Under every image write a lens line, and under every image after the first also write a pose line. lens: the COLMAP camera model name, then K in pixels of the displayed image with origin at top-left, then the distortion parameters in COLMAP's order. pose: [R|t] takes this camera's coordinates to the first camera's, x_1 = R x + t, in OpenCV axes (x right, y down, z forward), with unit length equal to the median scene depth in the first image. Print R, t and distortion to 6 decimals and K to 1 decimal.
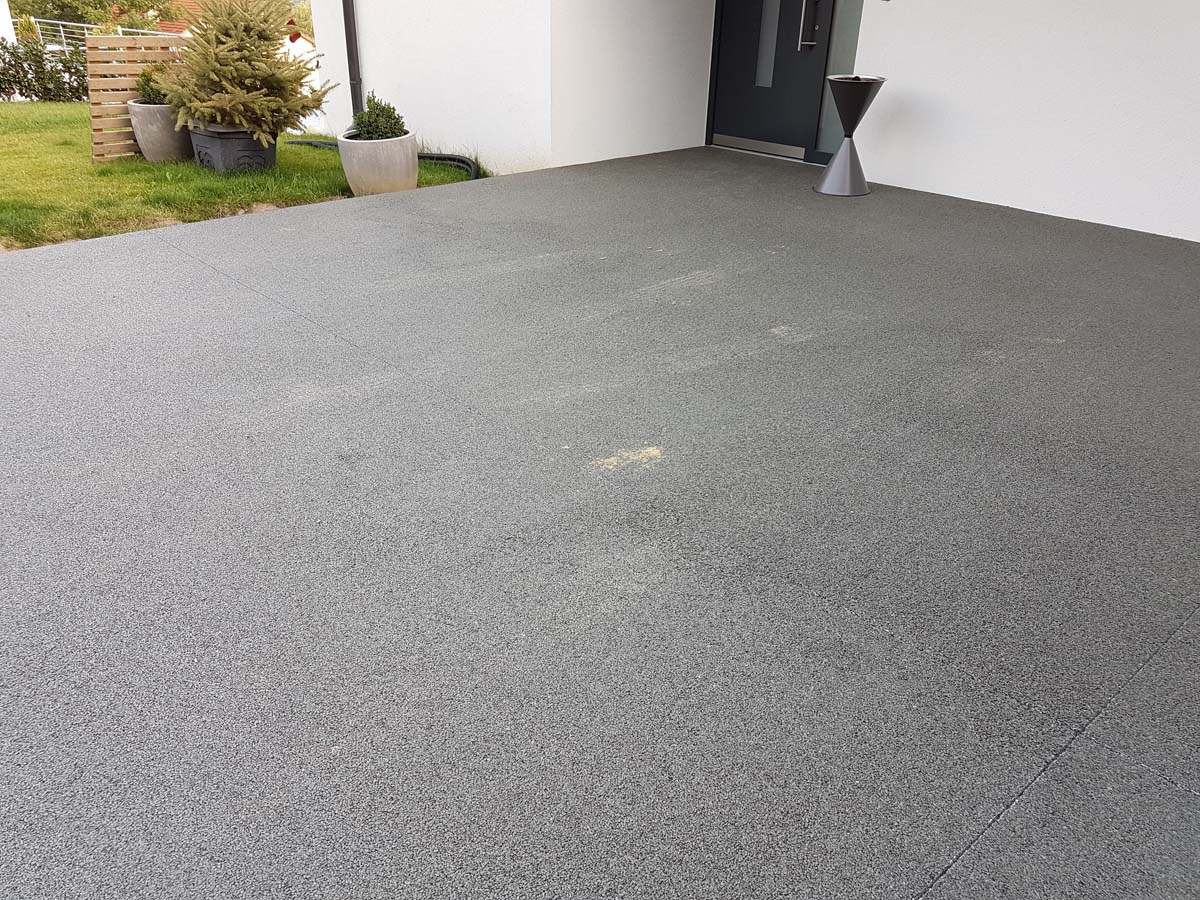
lens RADIAL K [[884.3, 0, 600.0], [0, 884.3, 450.0], [0, 0, 1]] dist [-0.000106, -0.005386]
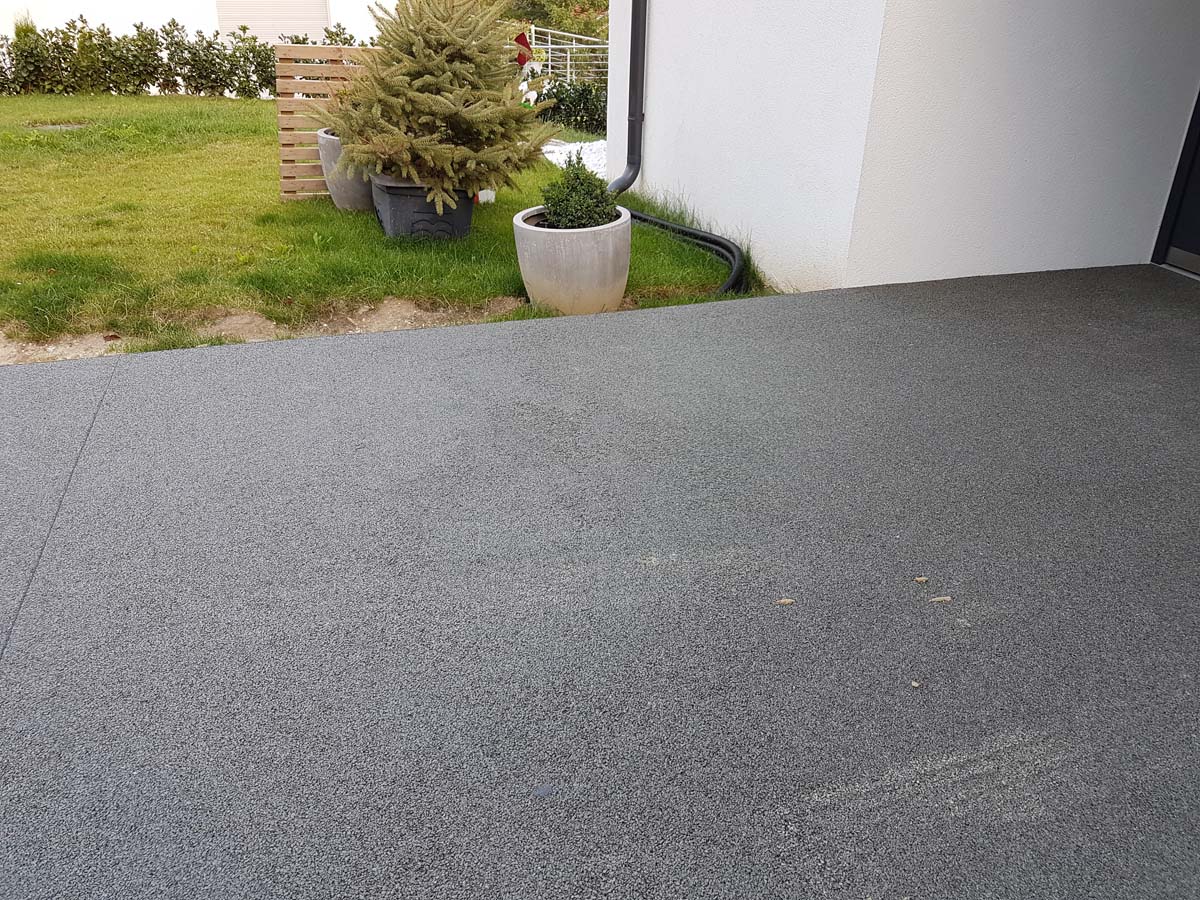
lens RADIAL K [[883.7, 0, 615.0], [0, 883.7, 447.5], [0, 0, 1]] dist [0.225681, -0.317417]
pose [[0.908618, 0.193219, -0.370244, 0.055982], [-0.200152, 0.979561, 0.020008, -0.202282], [0.366542, 0.055925, 0.928719, 0.390697]]
